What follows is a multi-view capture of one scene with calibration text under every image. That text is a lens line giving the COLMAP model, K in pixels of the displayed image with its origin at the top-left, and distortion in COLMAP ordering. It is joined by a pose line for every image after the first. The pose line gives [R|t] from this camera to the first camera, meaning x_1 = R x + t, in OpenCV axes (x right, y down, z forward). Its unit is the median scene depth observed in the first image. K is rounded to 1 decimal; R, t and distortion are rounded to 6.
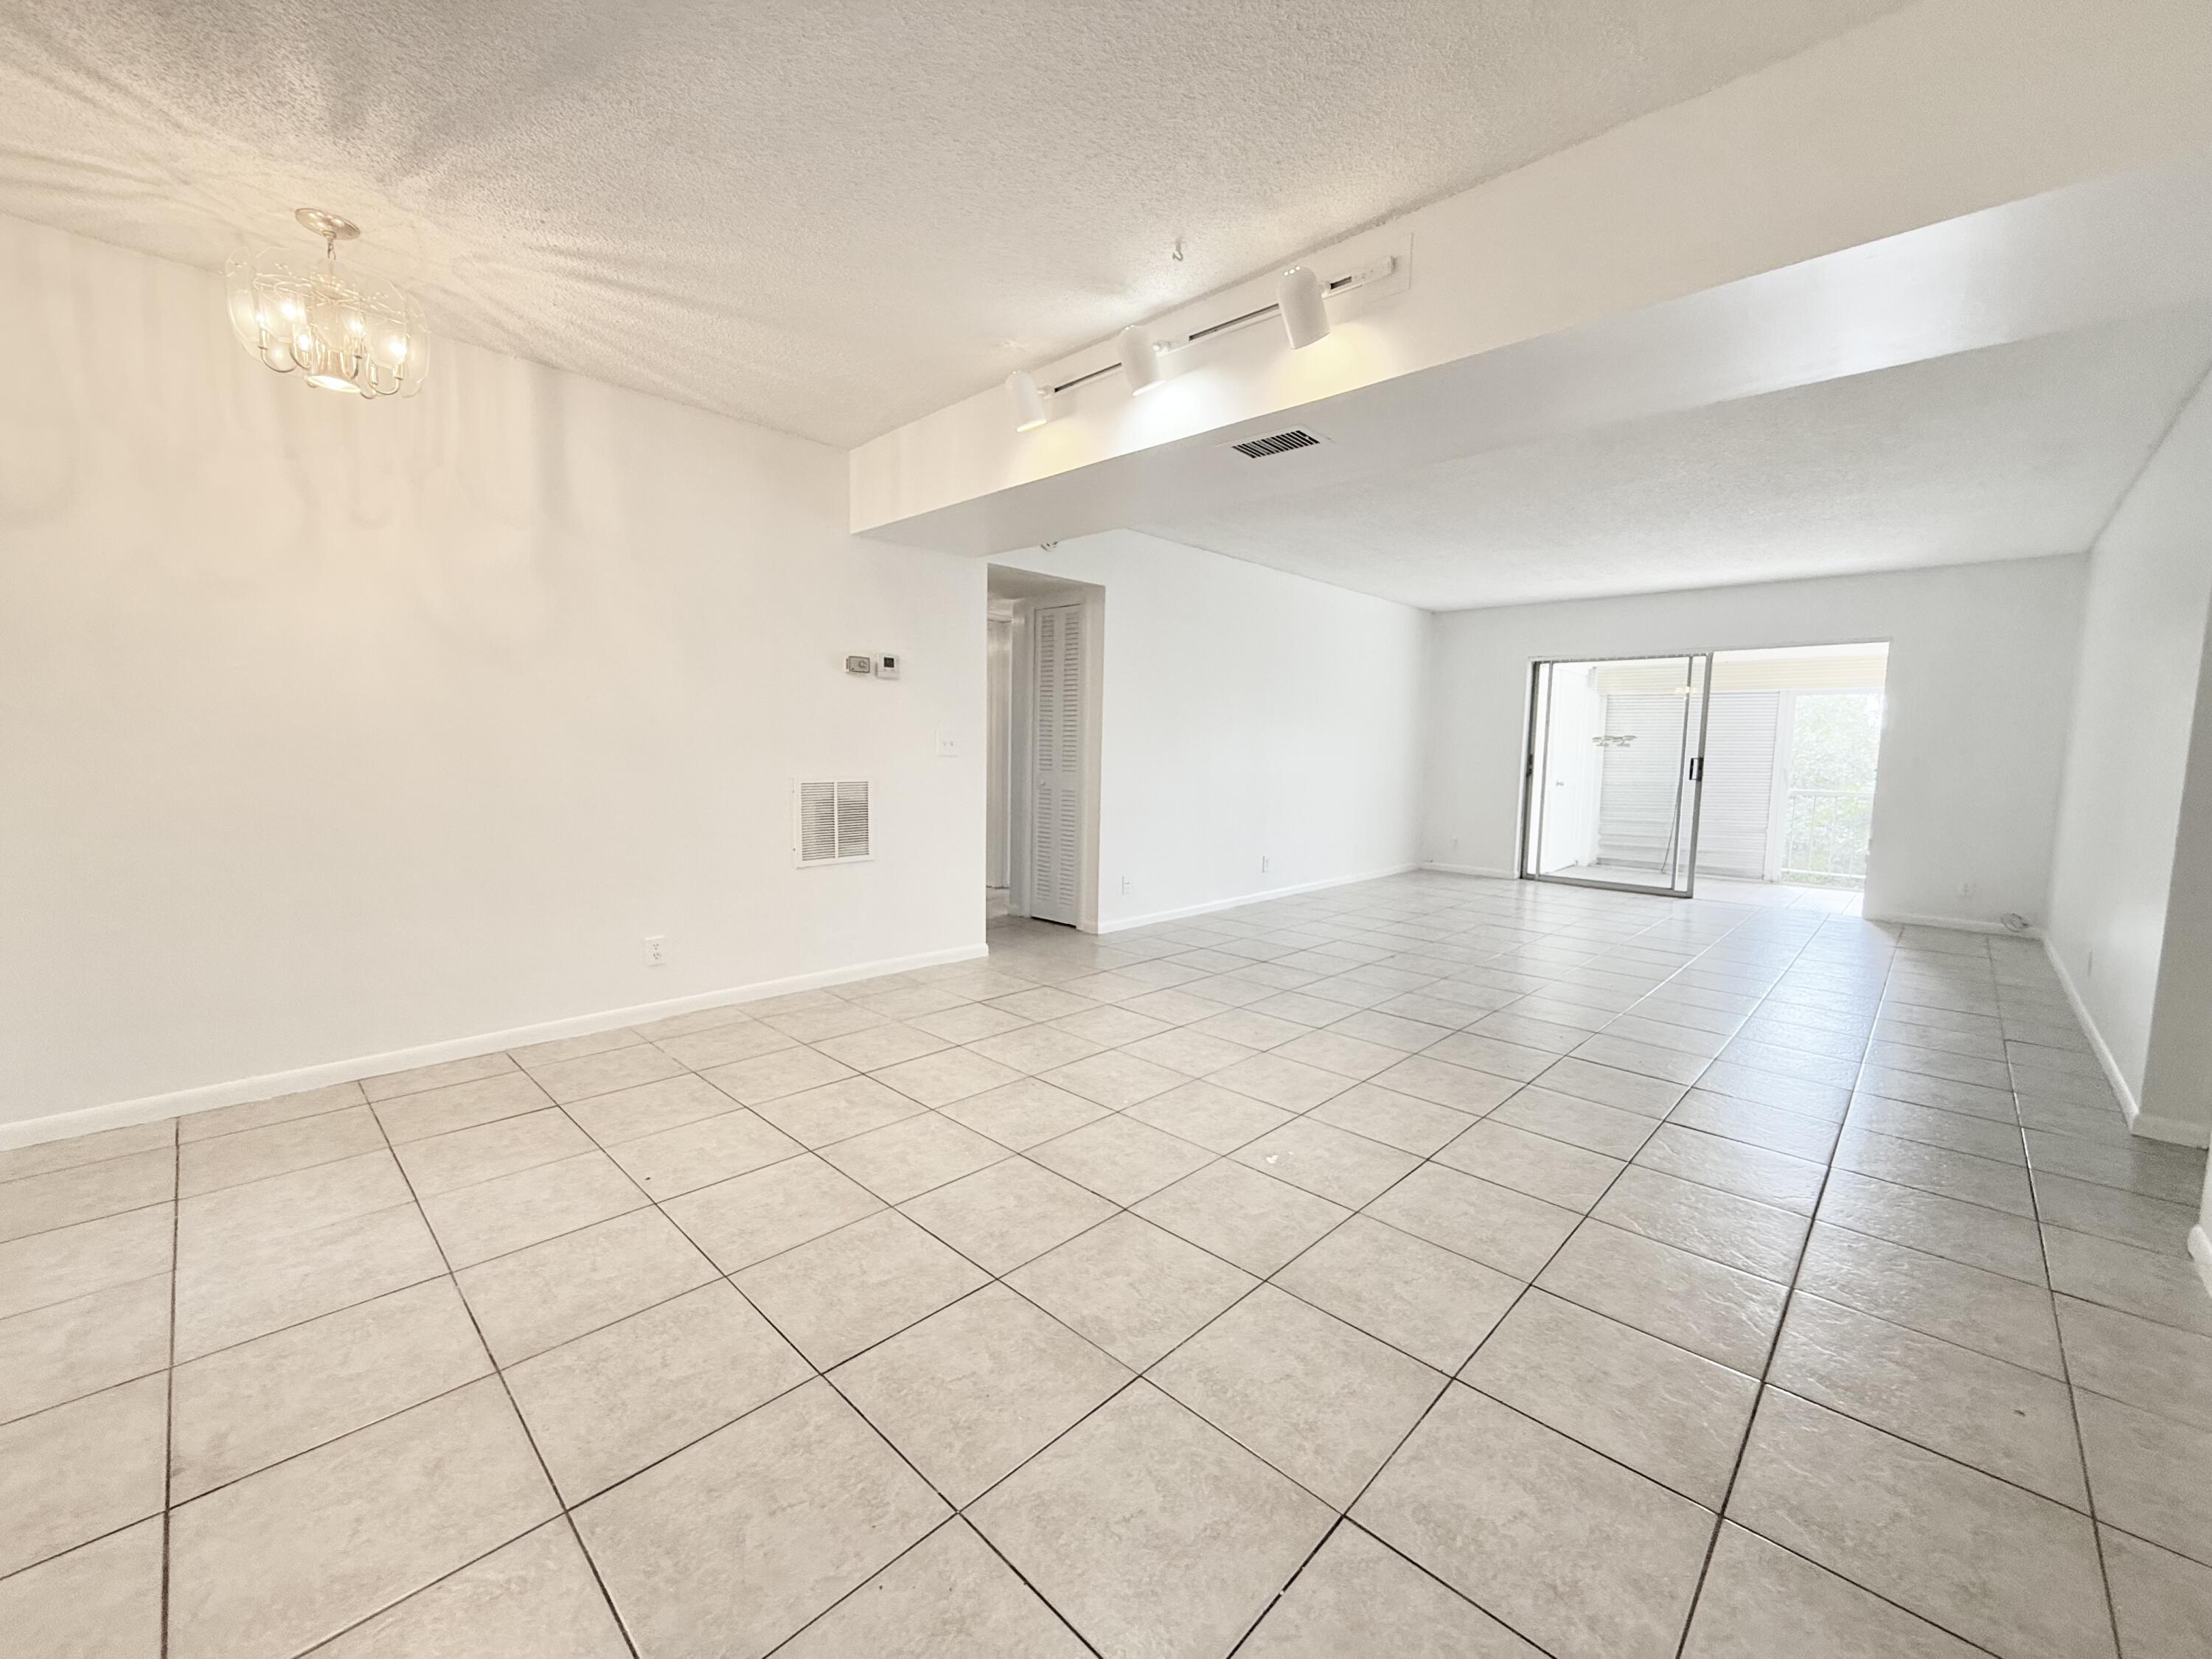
lens RADIAL K [[875.8, 0, 1096.6], [0, 875.8, 825.8], [0, 0, 1]] dist [-0.002458, 0.001133]
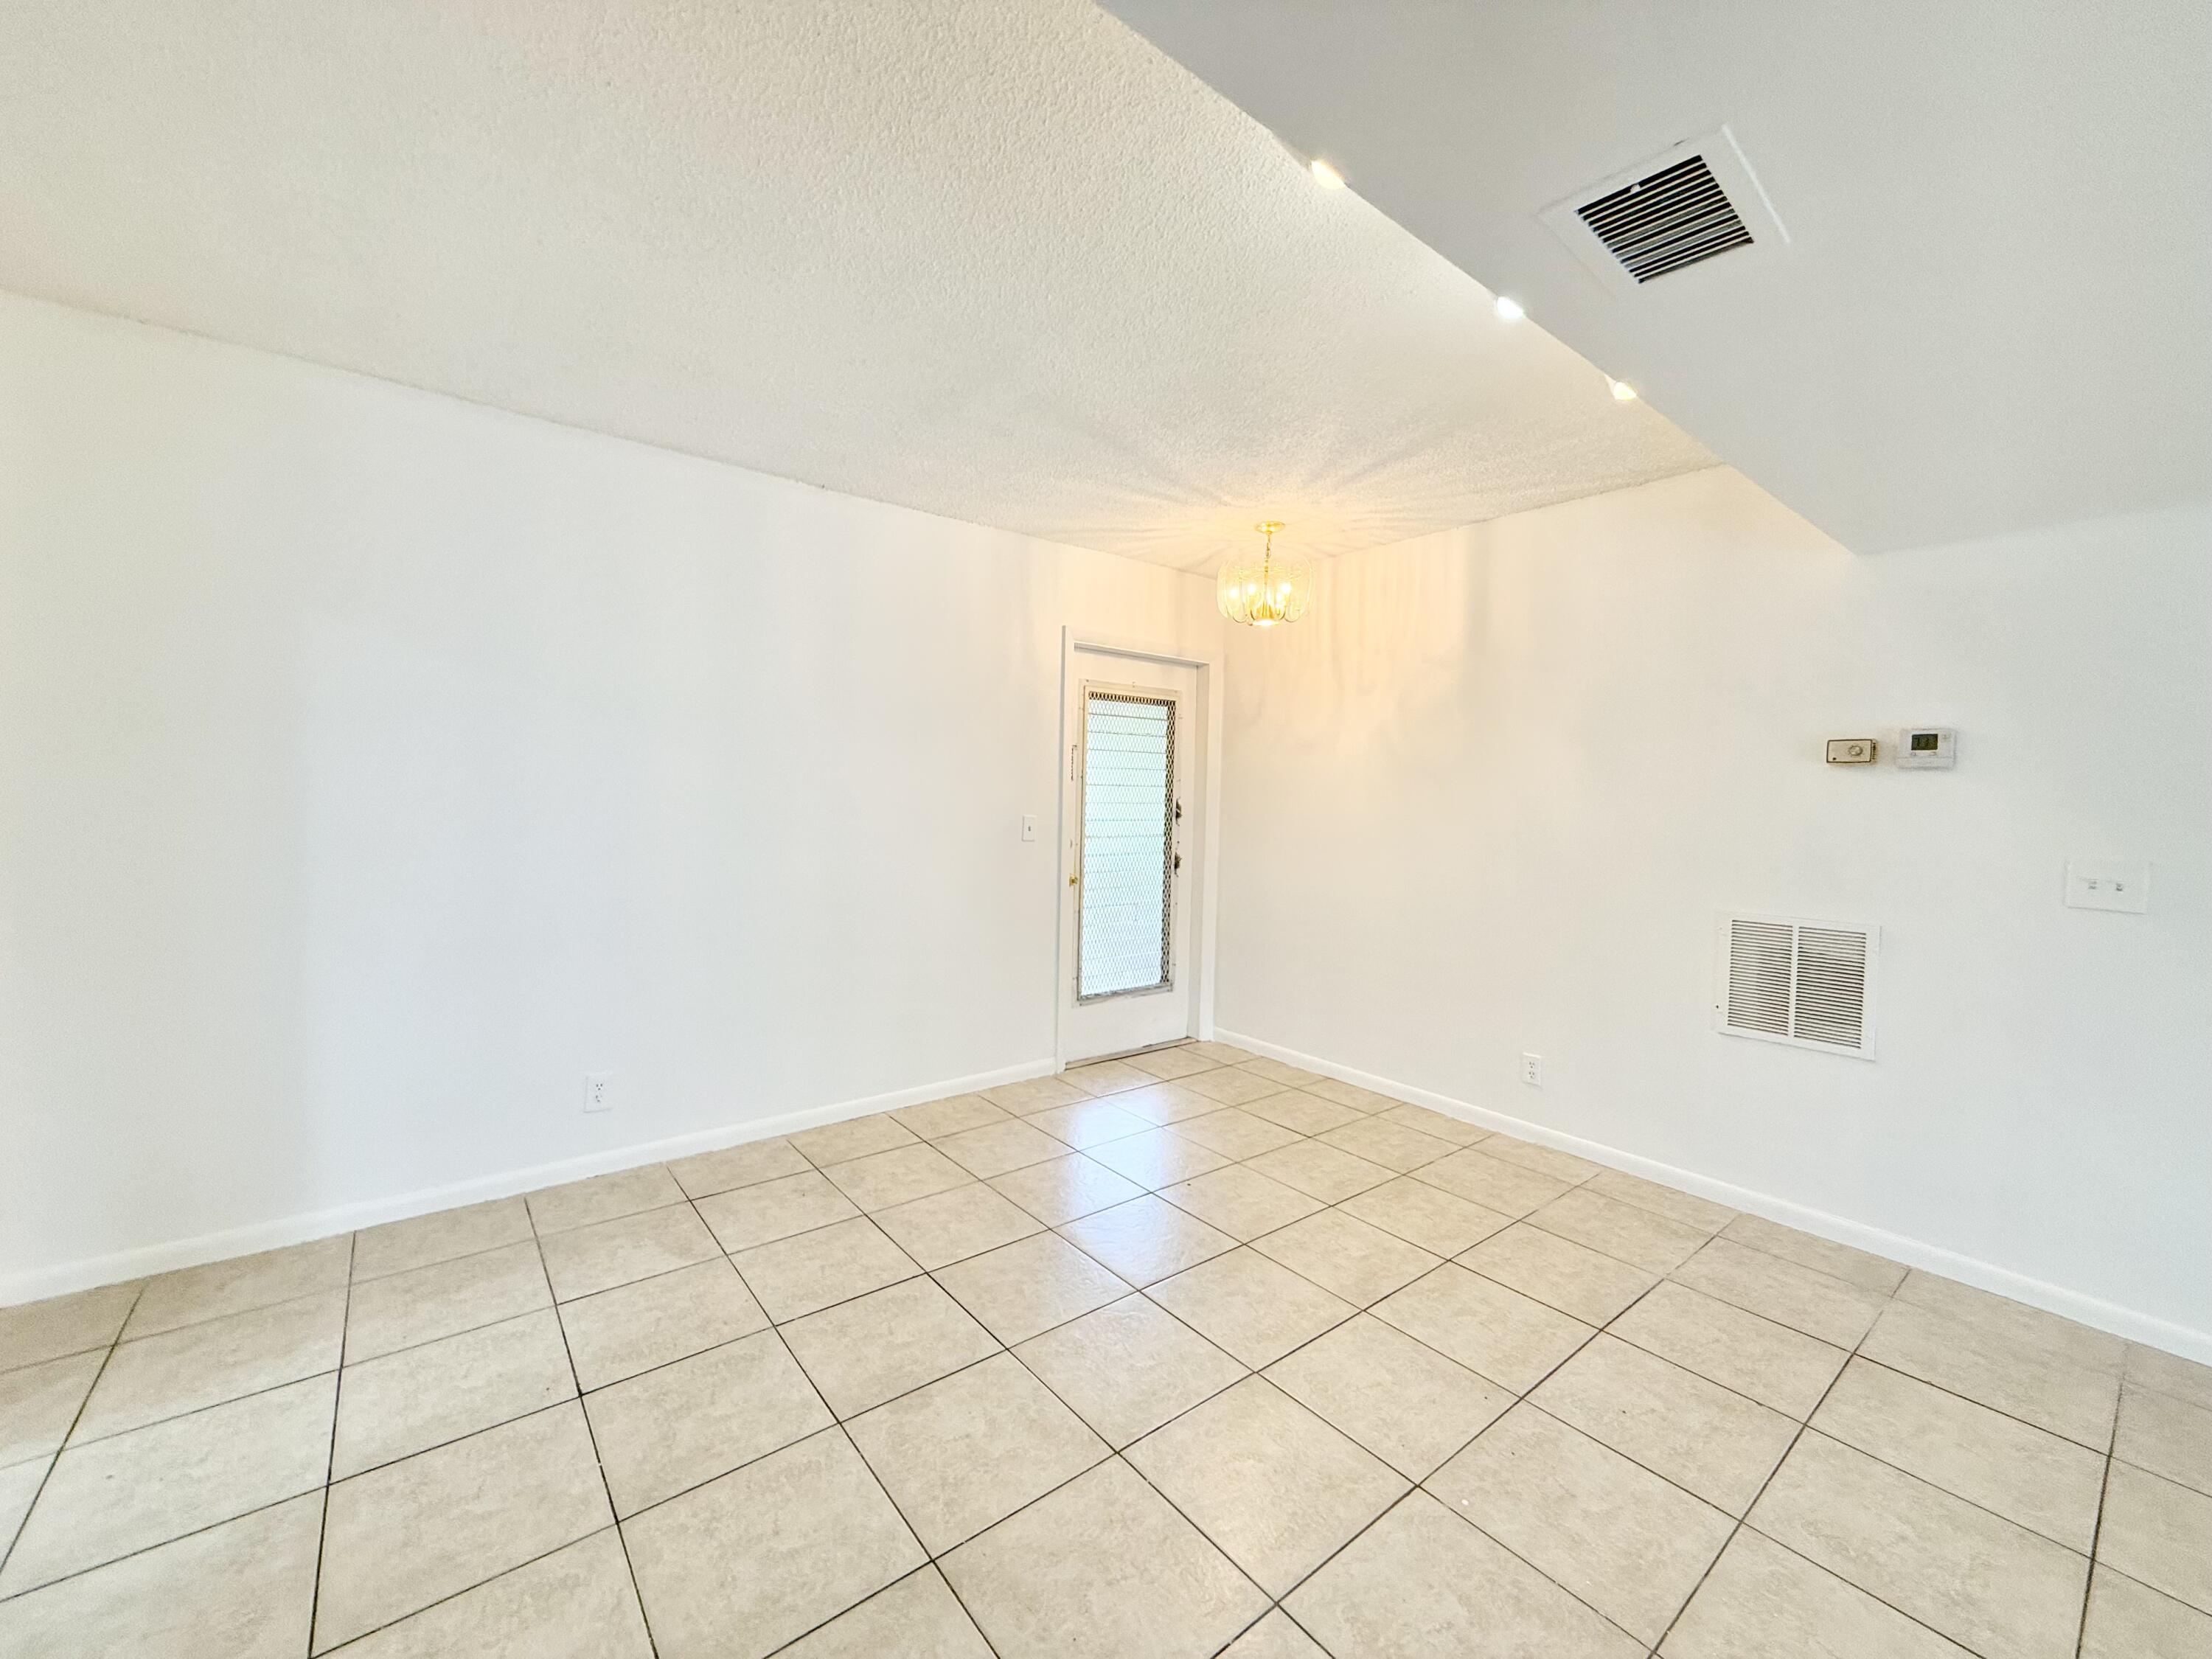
lens RADIAL K [[875.8, 0, 1106.5], [0, 875.8, 823.3], [0, 0, 1]] dist [-0.002458, 0.001133]
pose [[-0.120681, 0.011183, -0.992628, 0.576643], [-0.116263, 0.992896, 0.025321, -0.108968], [0.985860, 0.118461, -0.118523, 0.709167]]
